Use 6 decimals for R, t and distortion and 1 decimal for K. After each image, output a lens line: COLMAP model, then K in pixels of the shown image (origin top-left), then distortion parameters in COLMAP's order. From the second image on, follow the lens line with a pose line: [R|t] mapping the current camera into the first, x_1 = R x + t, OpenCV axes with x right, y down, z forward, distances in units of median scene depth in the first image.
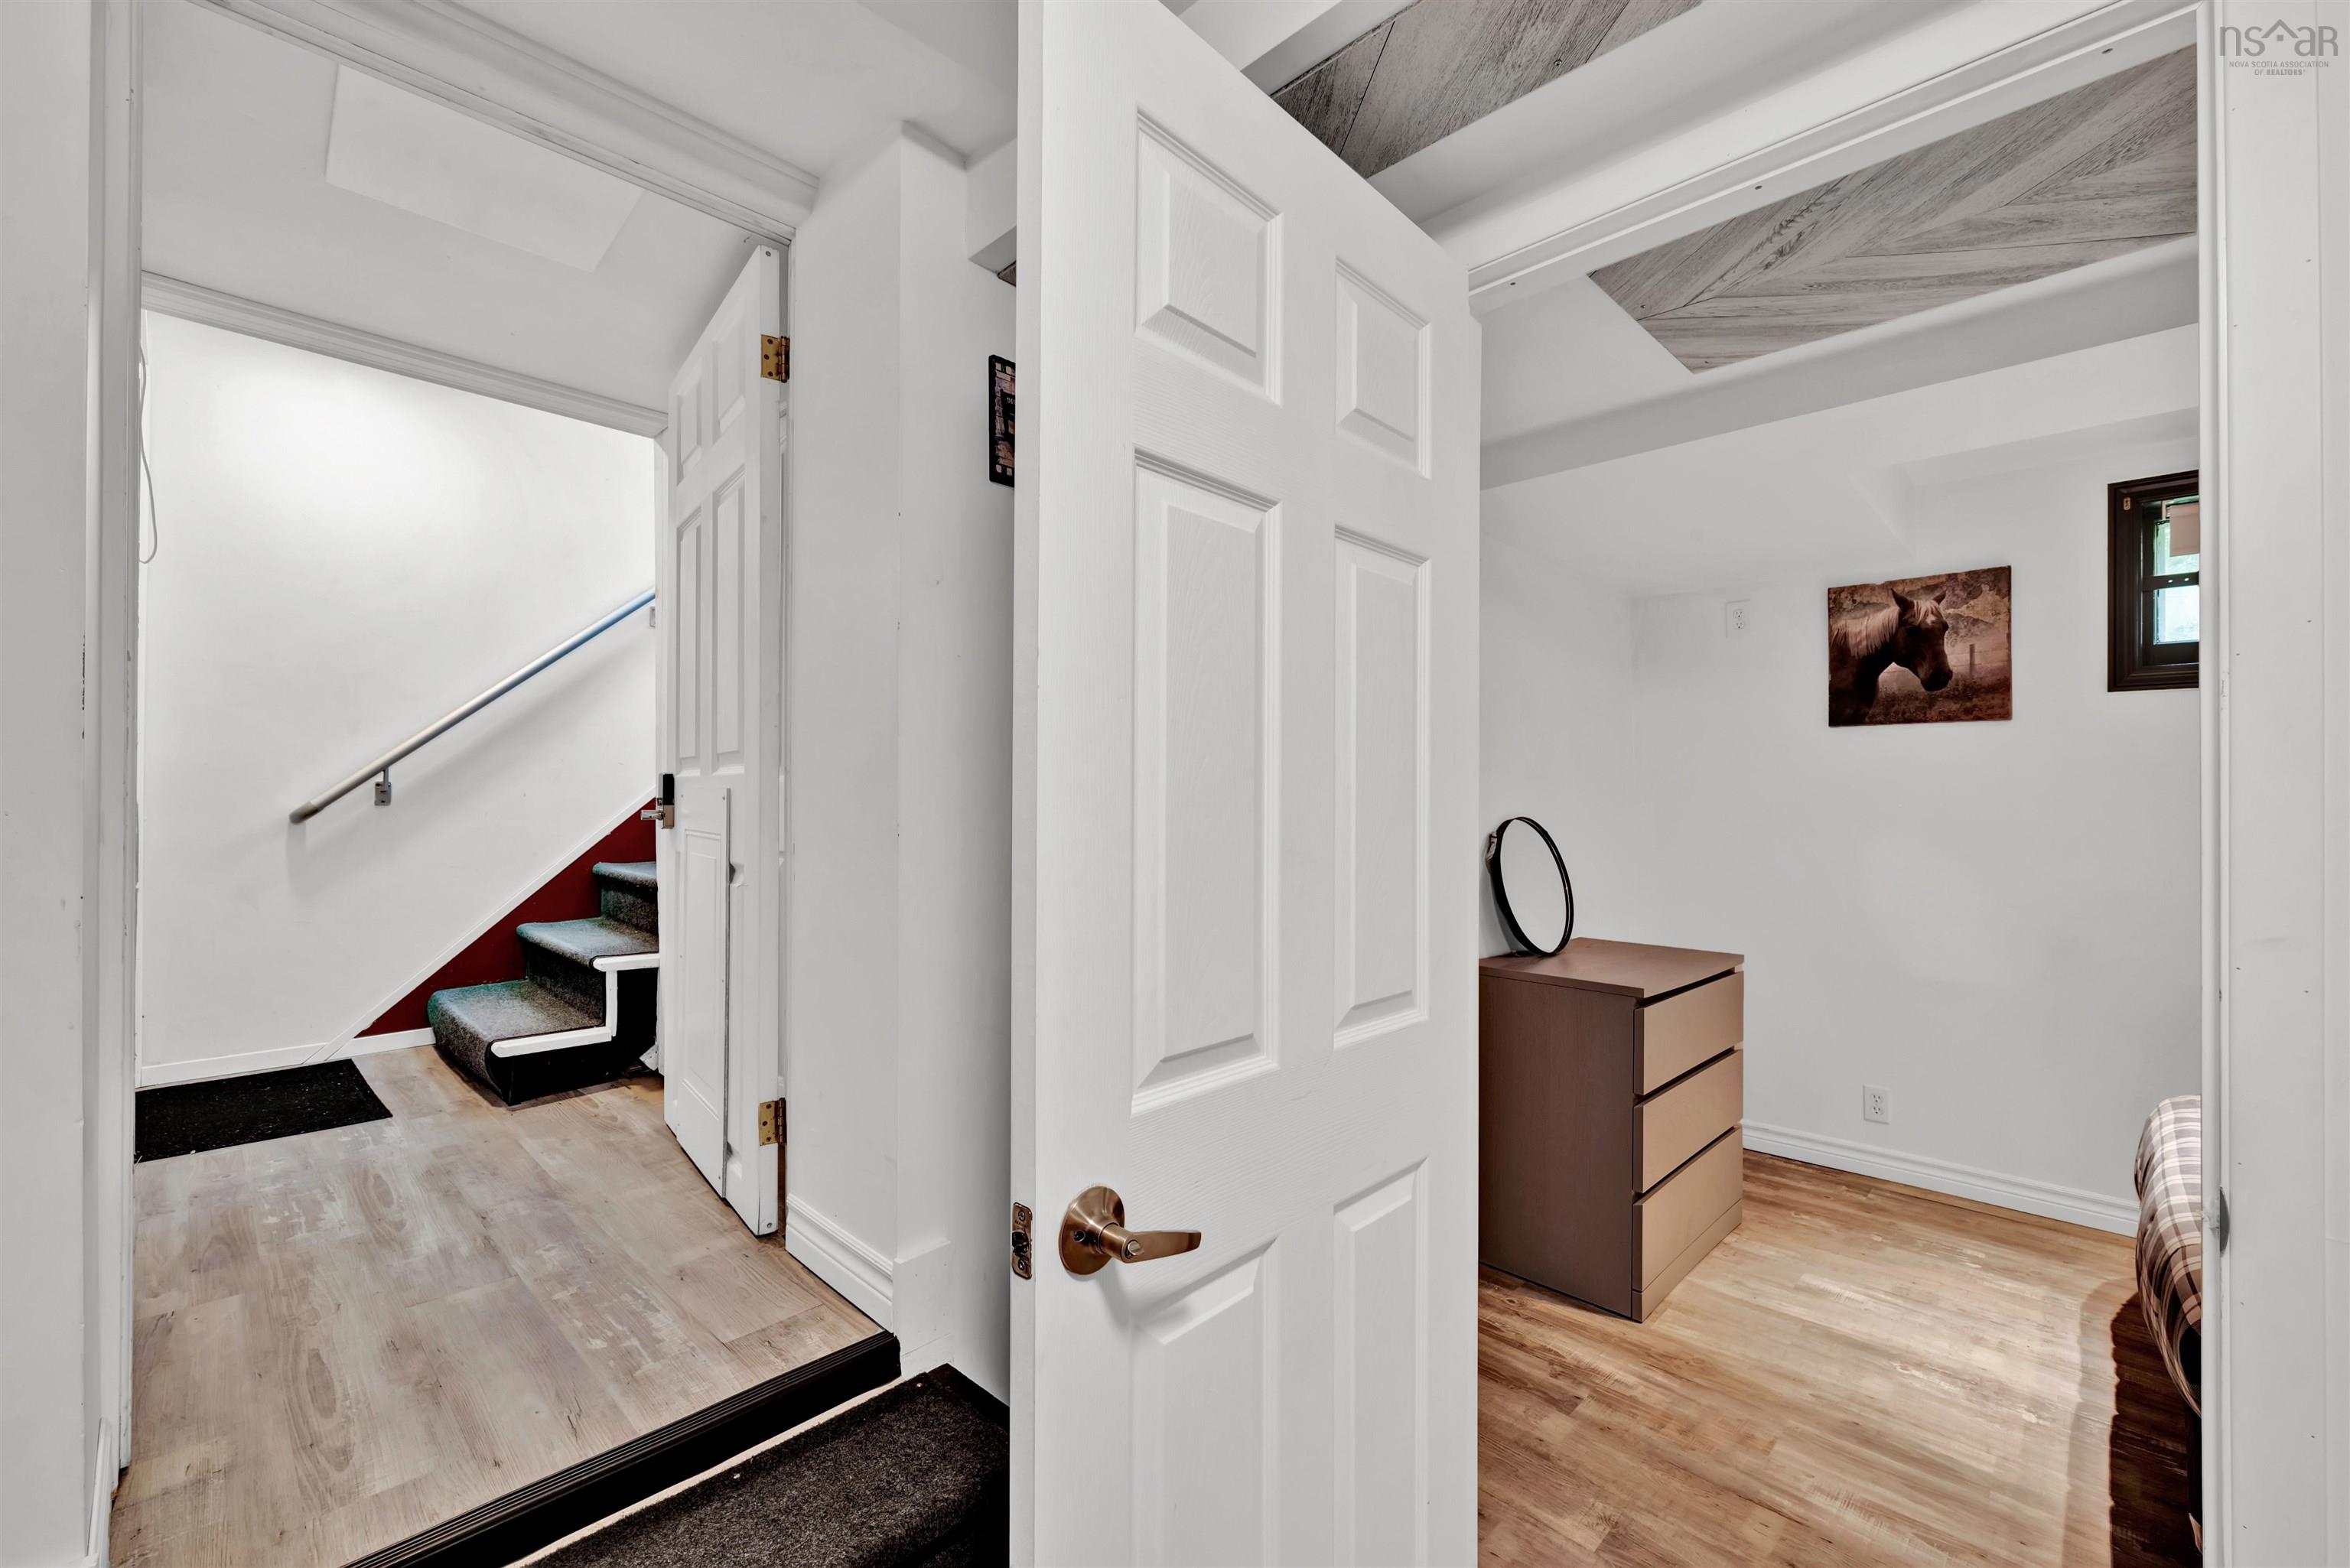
lens RADIAL K [[977.3, 0, 1172.5], [0, 977.3, 788.0], [0, 0, 1]] dist [-0.002226, -0.000003]
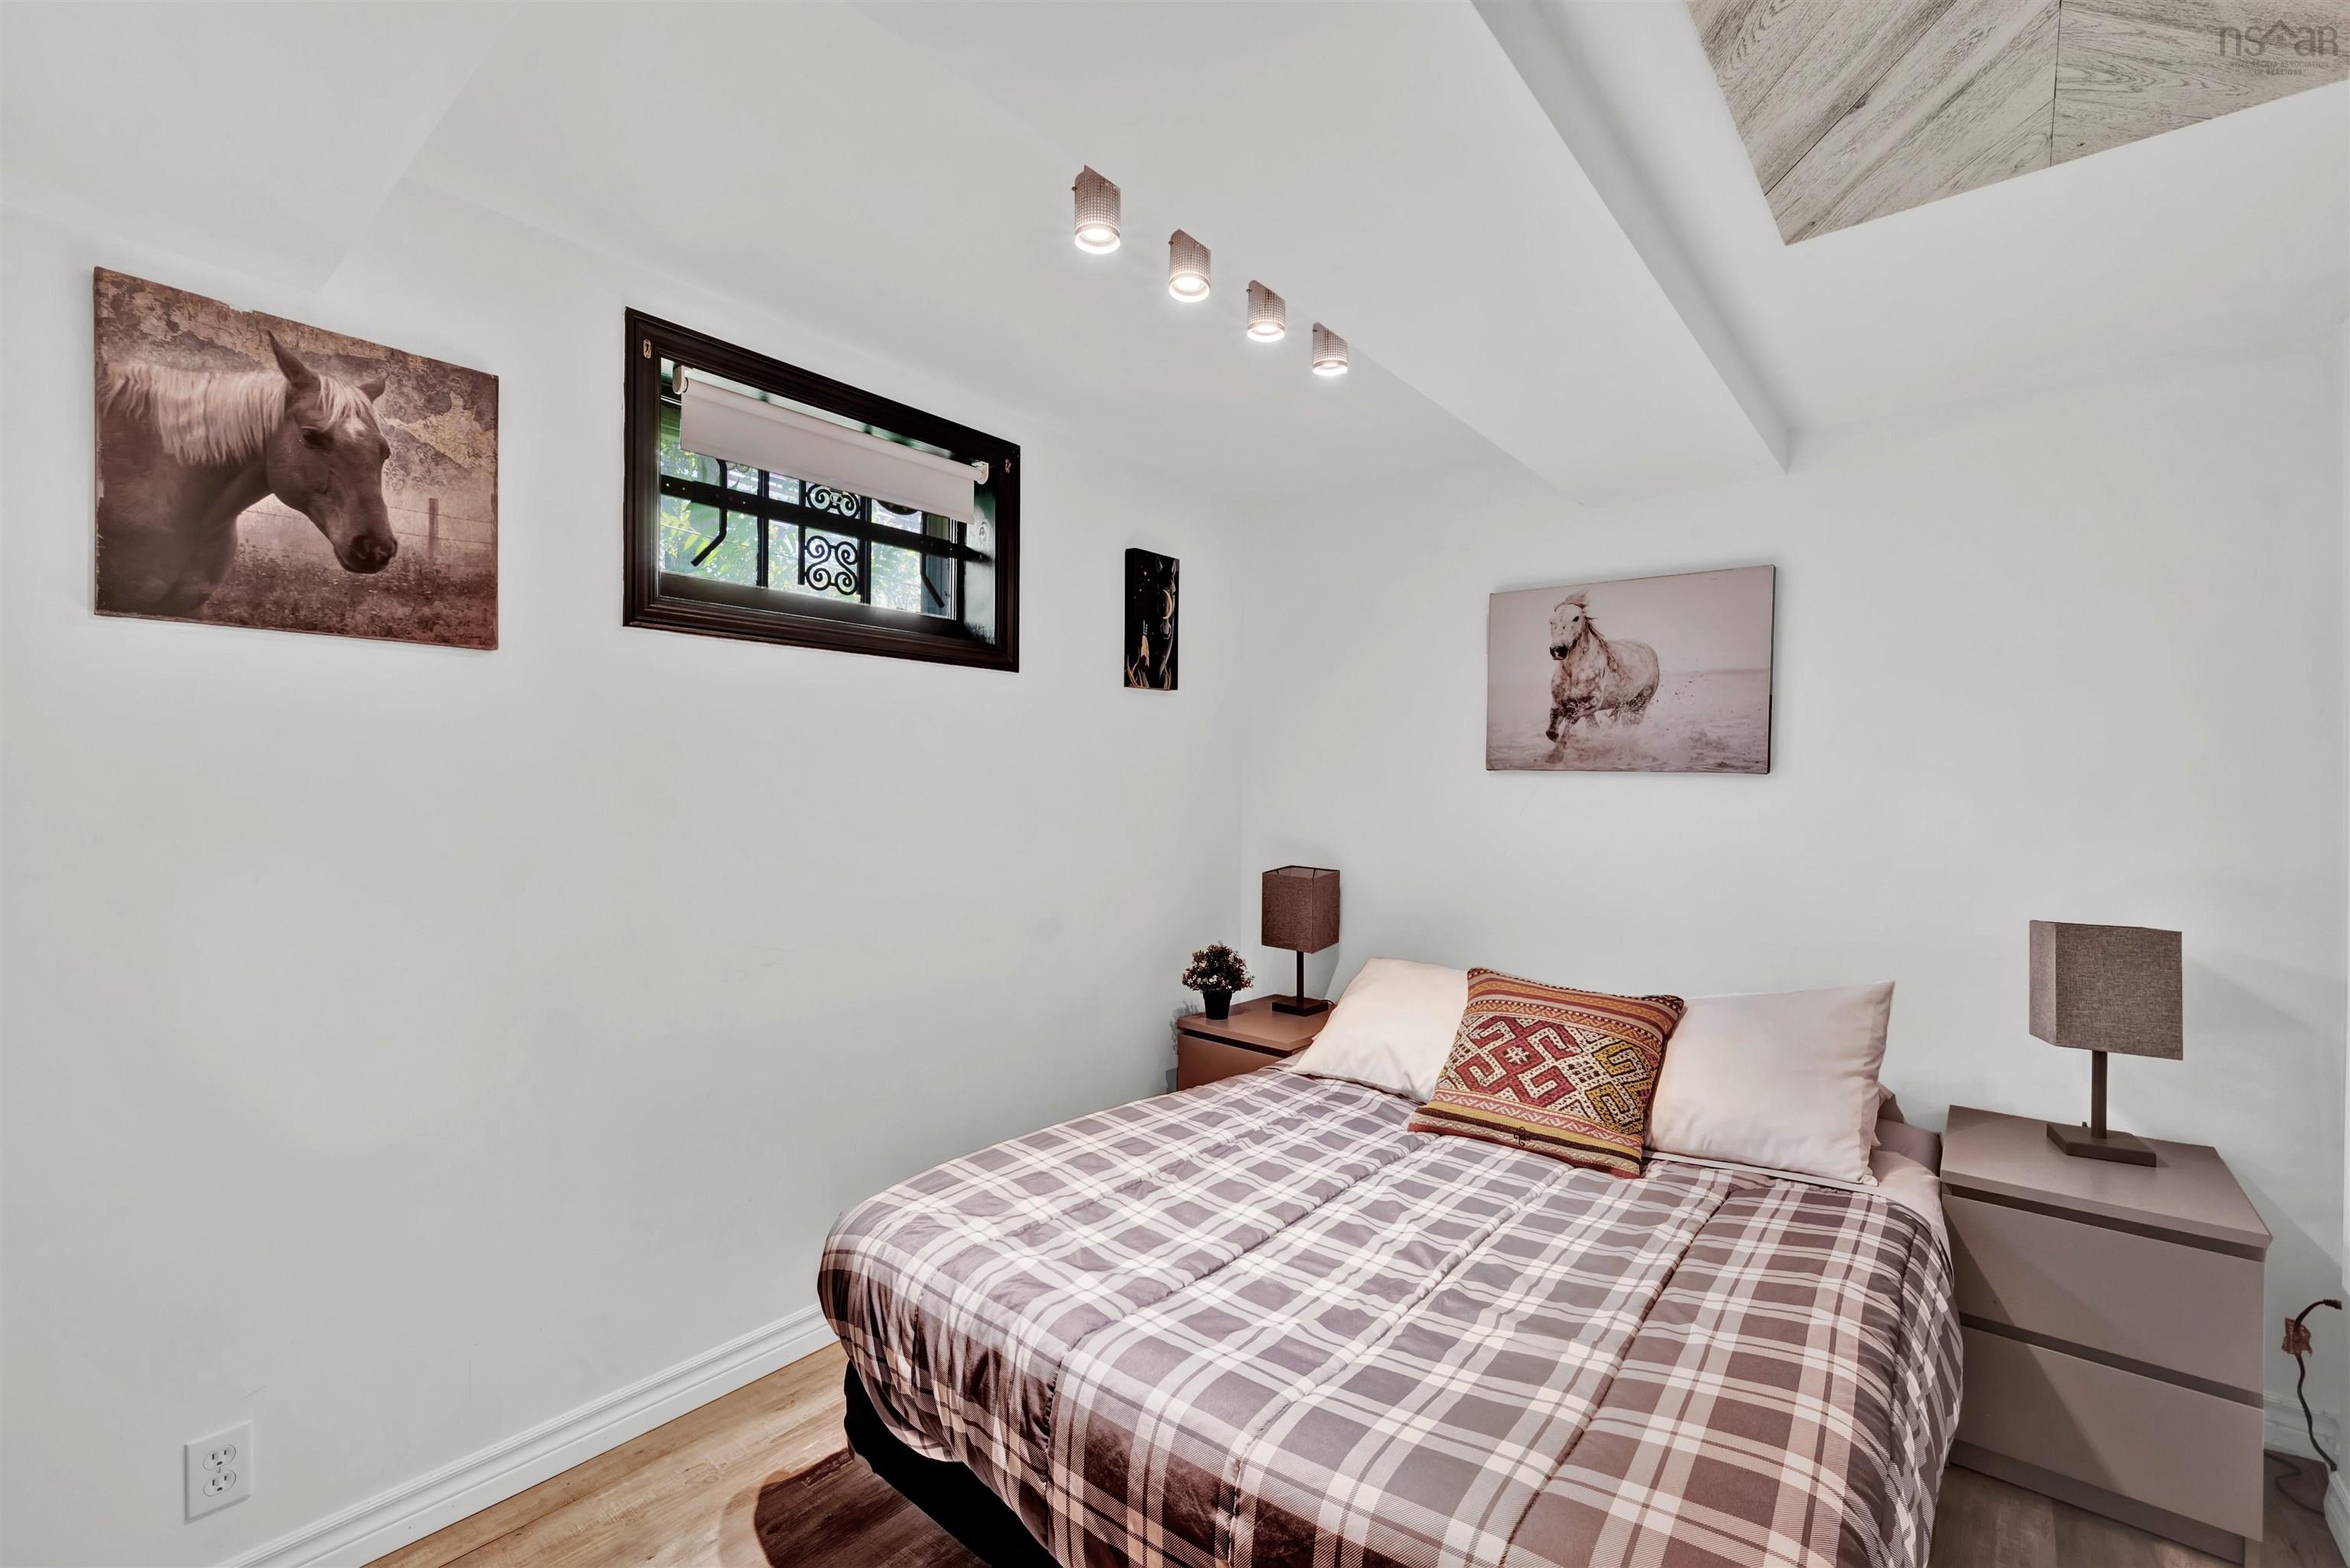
lens RADIAL K [[977.3, 0, 1172.8], [0, 977.3, 787.6], [0, 0, 1]] dist [-0.002226, -0.000003]
pose [[-0.077307, -0.006754, 0.996984, 0.252864], [-0.003931, 0.999971, 0.006470, 0.004574], [-0.997000, -0.003419, -0.077332, 0.625557]]
